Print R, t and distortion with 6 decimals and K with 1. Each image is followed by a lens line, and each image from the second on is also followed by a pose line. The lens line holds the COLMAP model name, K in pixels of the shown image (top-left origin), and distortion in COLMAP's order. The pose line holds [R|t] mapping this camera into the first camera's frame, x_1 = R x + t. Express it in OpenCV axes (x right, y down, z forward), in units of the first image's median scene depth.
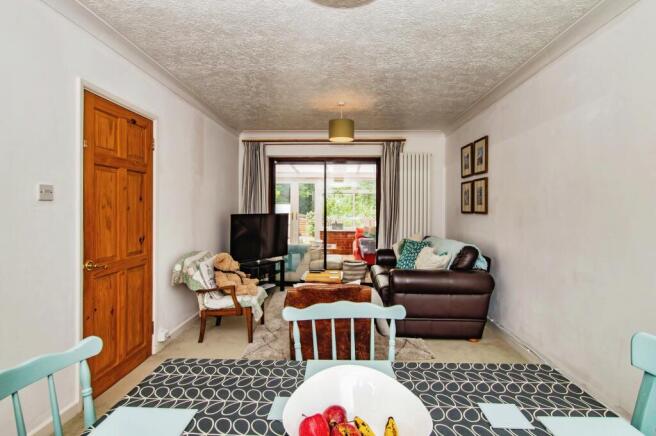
lens RADIAL K [[334.5, 0, 328.1], [0, 334.5, 214.1], [0, 0, 1]] dist [-0.011584, 0.000125]
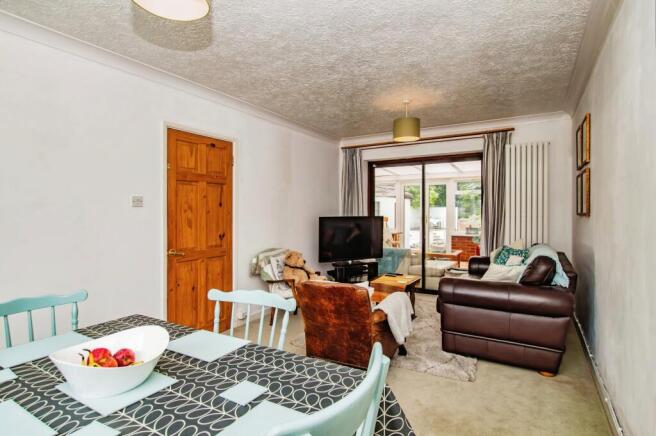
lens RADIAL K [[342.5, 0, 328.0], [0, 342.5, 218.0], [0, 0, 1]] dist [-0.012449, 0.000042]
pose [[0.878469, 0.001027, -0.477798, 0.370260], [-0.000867, 0.999999, 0.000555, 0.004333], [0.477798, -0.000074, 0.878470, 0.033662]]
